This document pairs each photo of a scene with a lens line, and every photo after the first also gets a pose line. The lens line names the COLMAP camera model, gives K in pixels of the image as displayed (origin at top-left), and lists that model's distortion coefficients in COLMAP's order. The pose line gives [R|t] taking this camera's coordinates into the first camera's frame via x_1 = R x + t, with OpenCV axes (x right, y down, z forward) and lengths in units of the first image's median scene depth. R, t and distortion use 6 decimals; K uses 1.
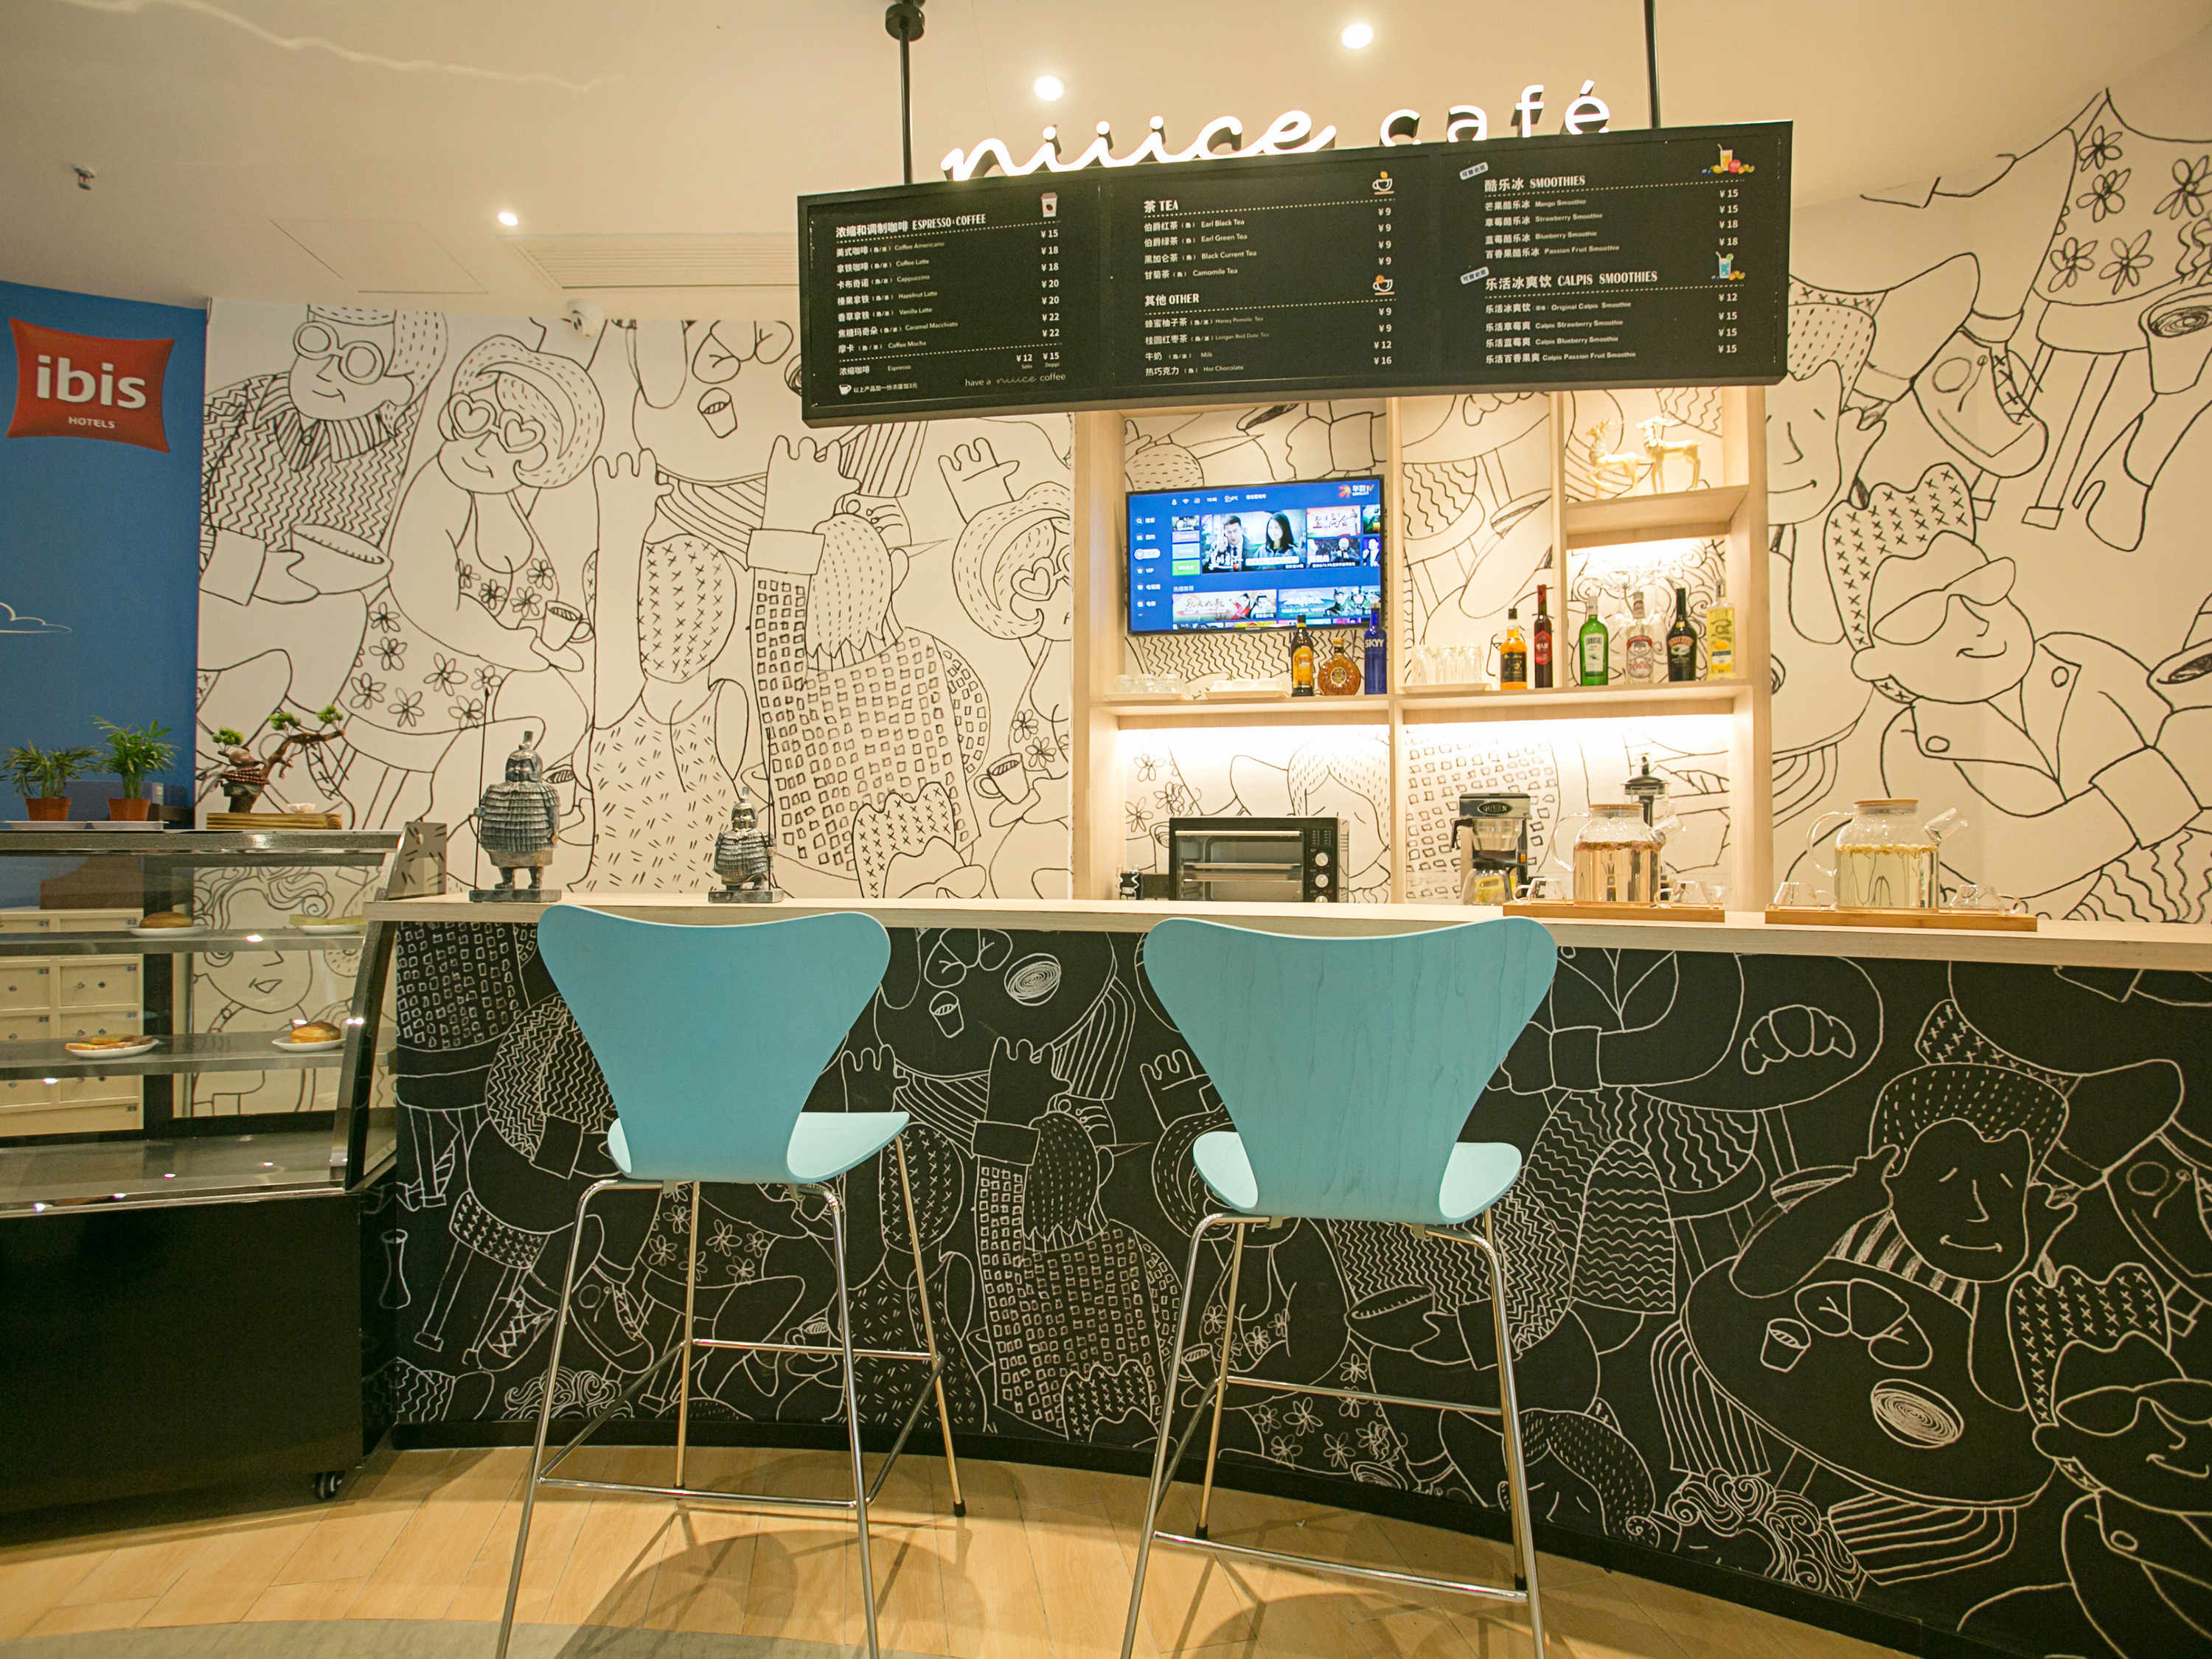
lens RADIAL K [[1151.3, 0, 1099.1], [0, 1151.3, 832.9], [0, 0, 1]] dist [-0.075385, 0.031623]
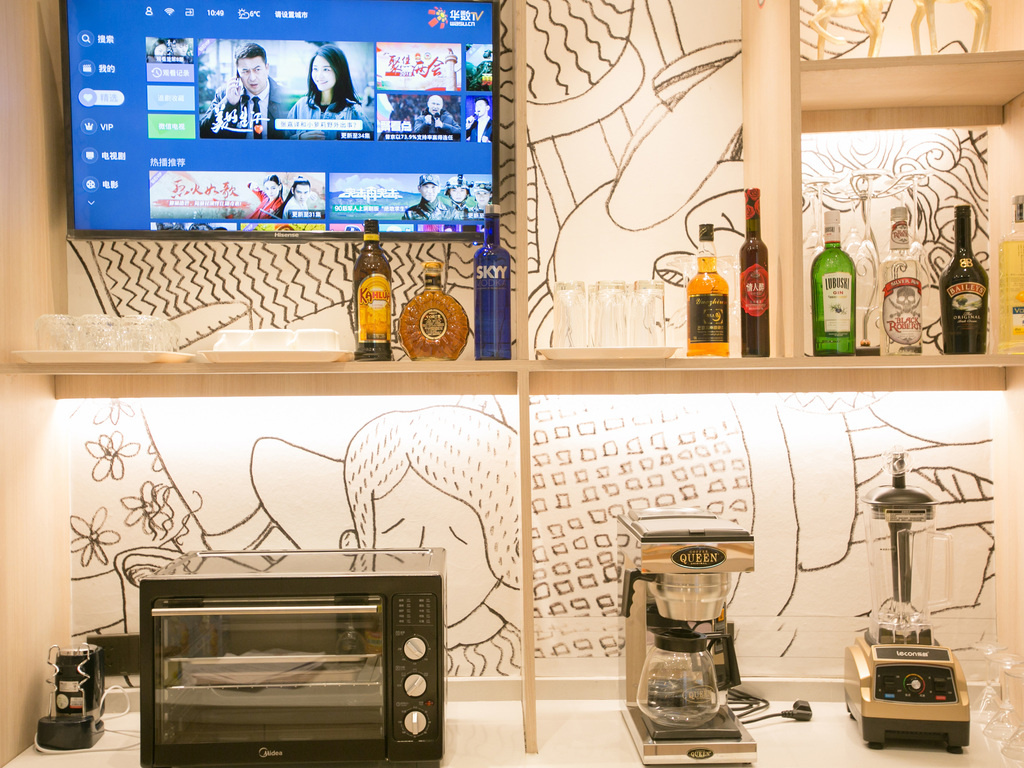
lens RADIAL K [[1144.1, 0, 512.0], [0, 1144.1, 384.0], [0, 0, 1]] dist [-0.004212, 0.041187]
pose [[0.941843, -0.010384, 0.335892, 0.045073], [0.010478, 0.999944, 0.001535, -0.105868], [-0.335889, 0.002073, 0.941899, 0.417820]]
